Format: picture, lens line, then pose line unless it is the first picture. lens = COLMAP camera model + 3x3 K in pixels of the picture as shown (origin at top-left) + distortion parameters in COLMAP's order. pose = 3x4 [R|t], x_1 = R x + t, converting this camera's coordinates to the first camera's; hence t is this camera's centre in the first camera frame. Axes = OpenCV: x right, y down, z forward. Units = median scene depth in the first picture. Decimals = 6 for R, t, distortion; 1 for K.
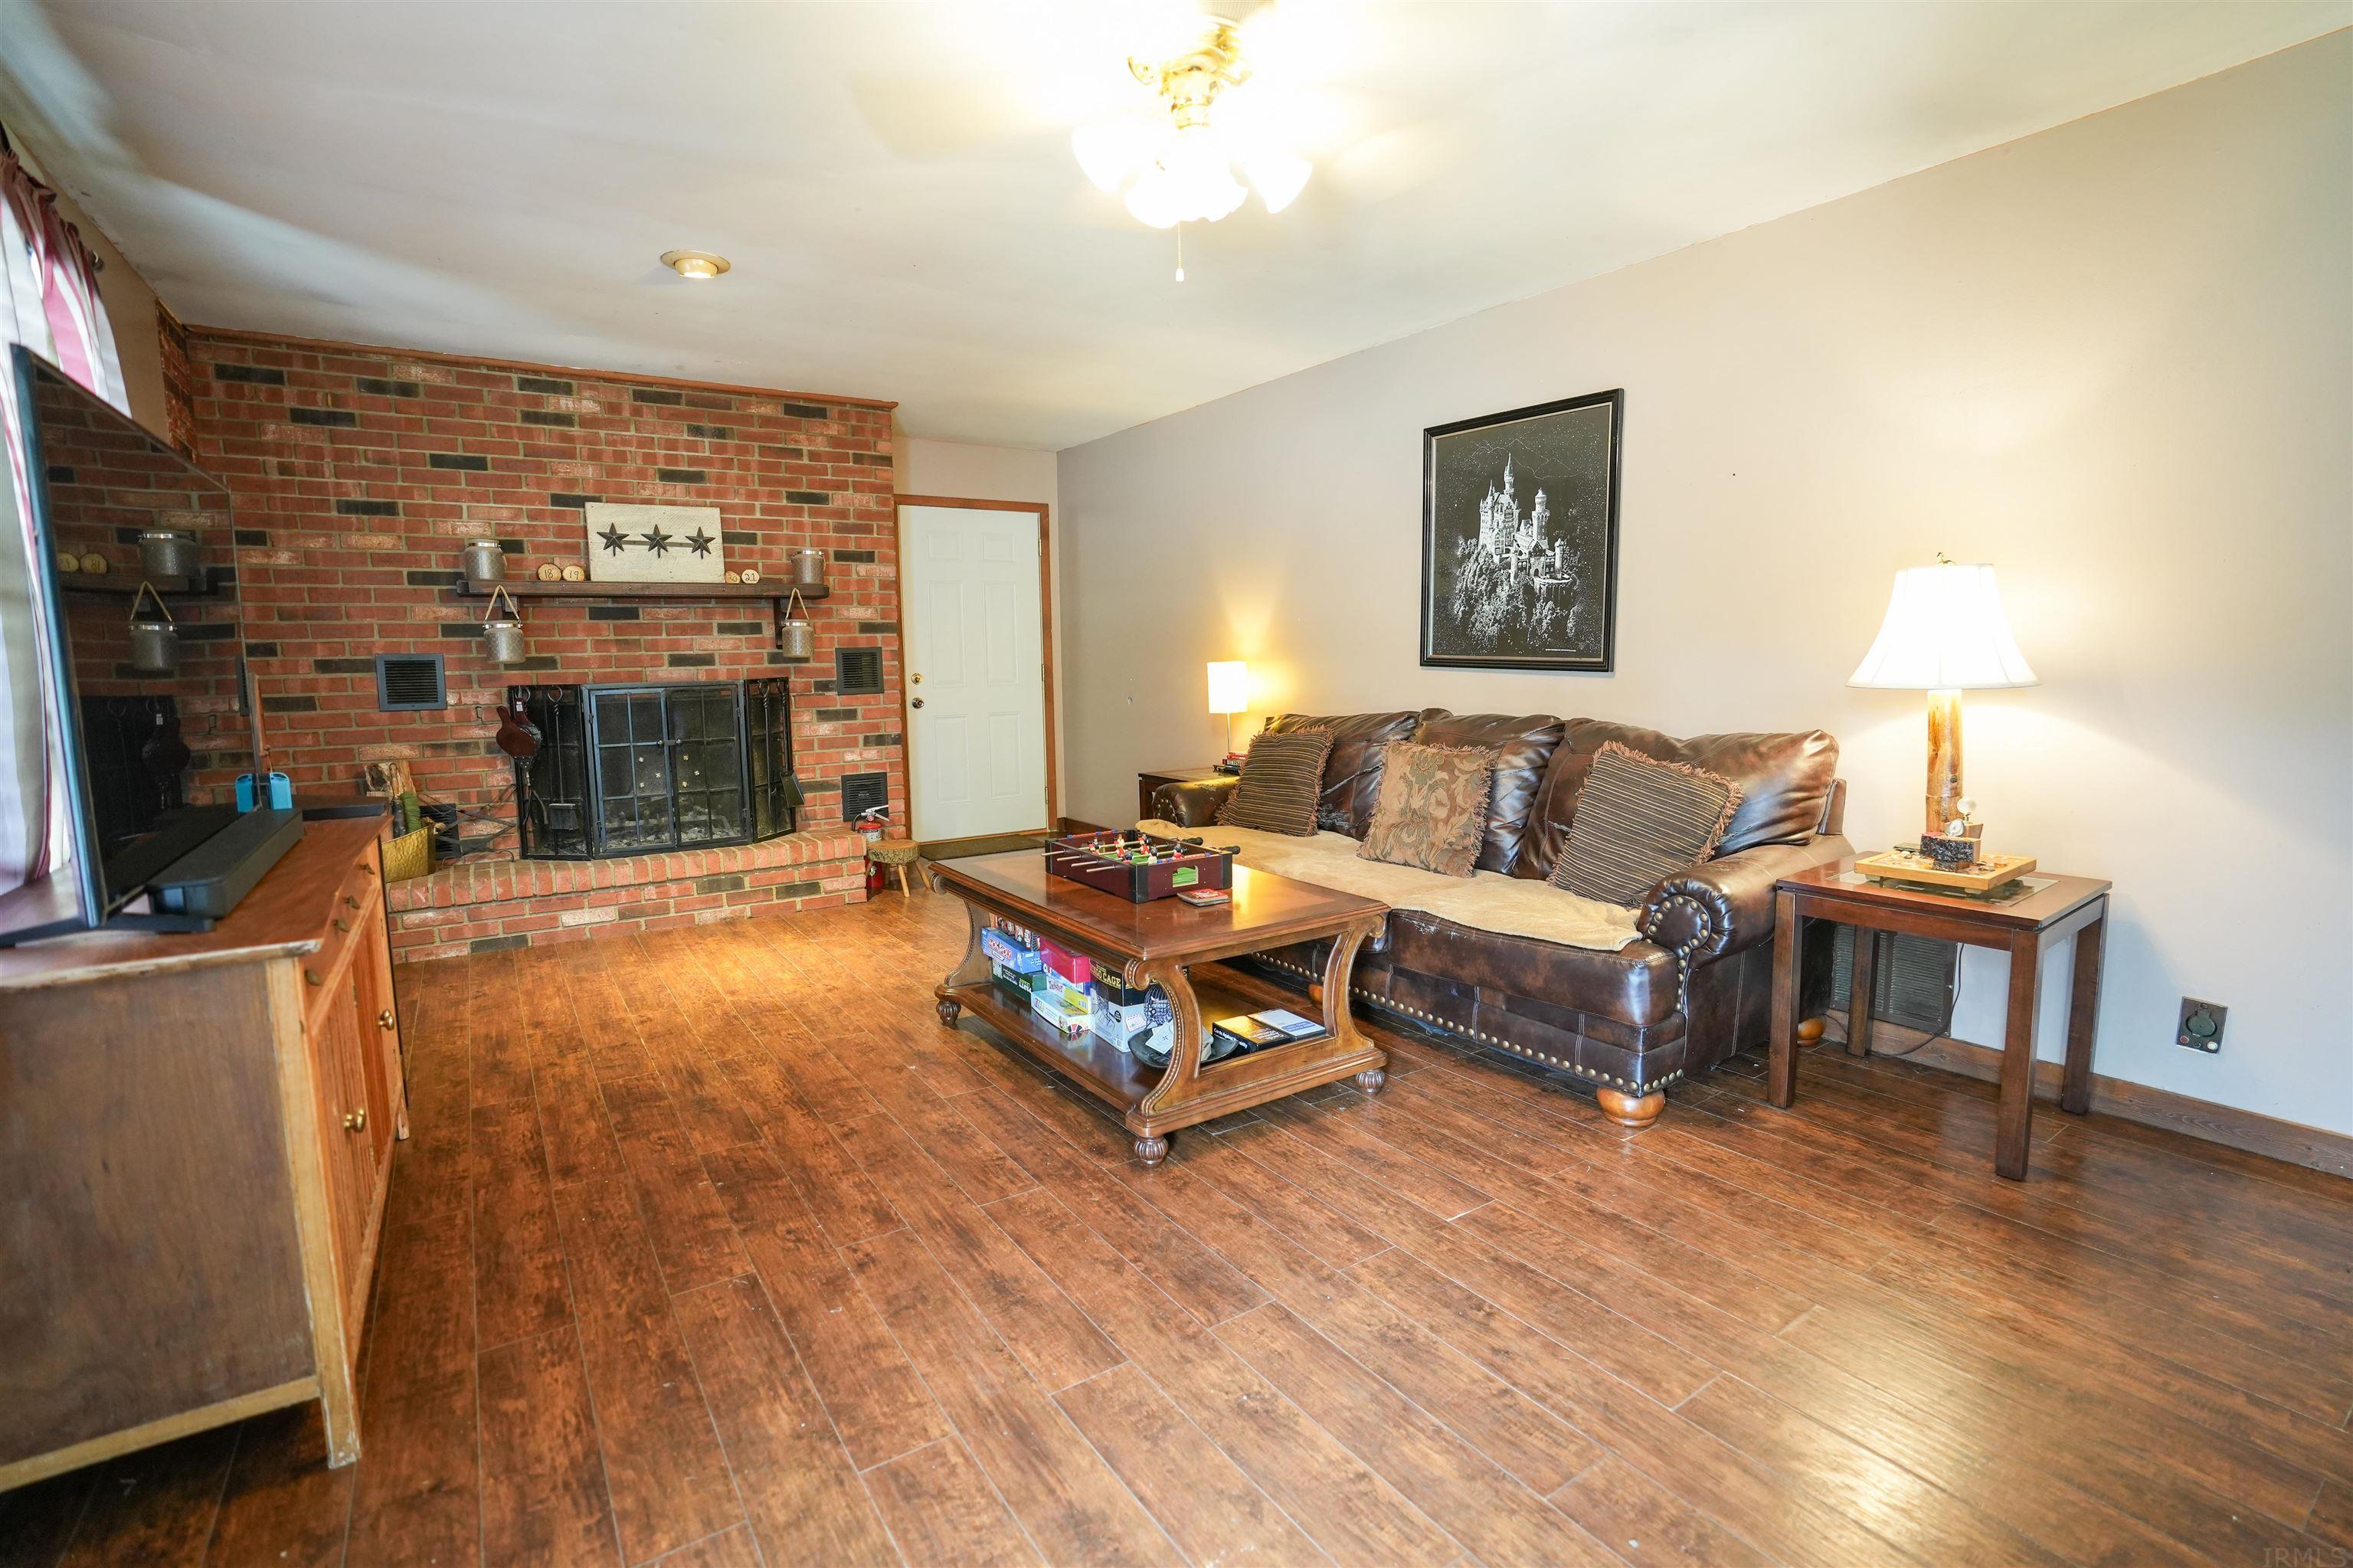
lens RADIAL K [[1075.7, 0, 1181.7], [0, 1075.7, 782.3], [0, 0, 1]] dist [-0.042296, 0.007934]
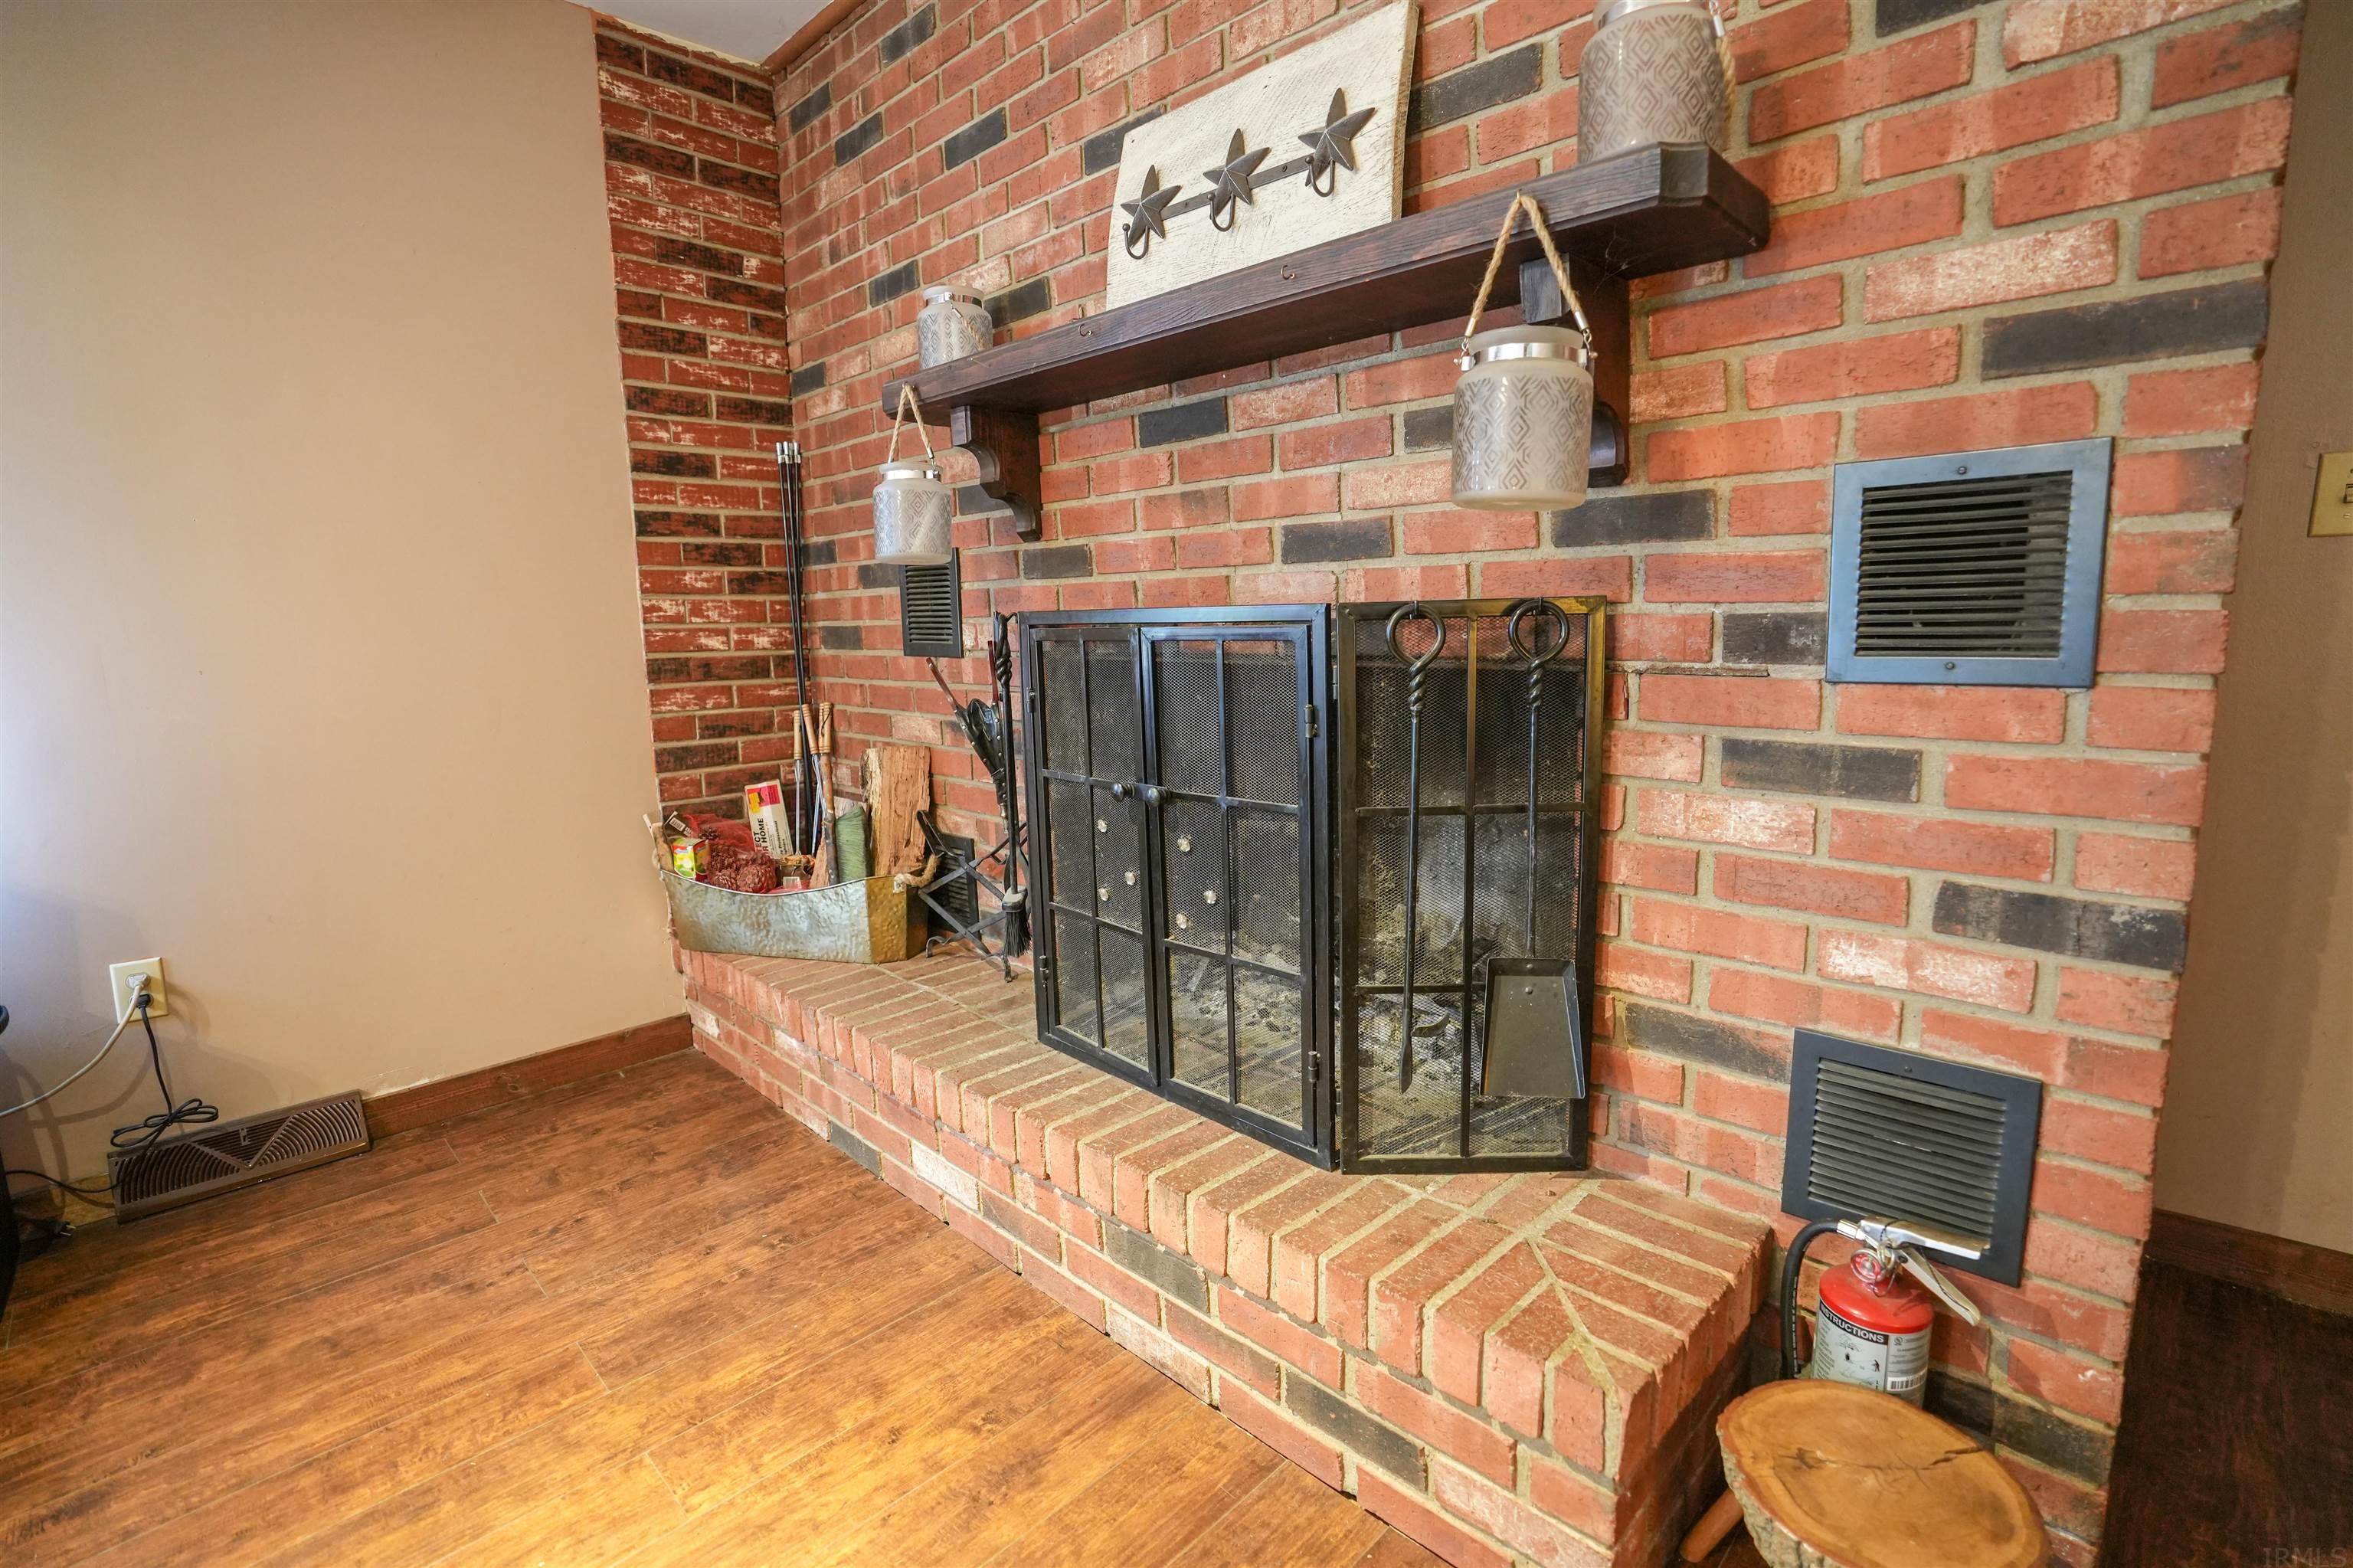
lens RADIAL K [[1075.7, 0, 1166.4], [0, 1075.7, 769.7], [0, 0, 1]] dist [-0.042296, 0.007934]
pose [[0.190605, 0.157212, -0.968997, -0.145523], [-0.092565, 0.985573, 0.141694, -0.089752], [0.977293, 0.062688, 0.202407, 0.905928]]
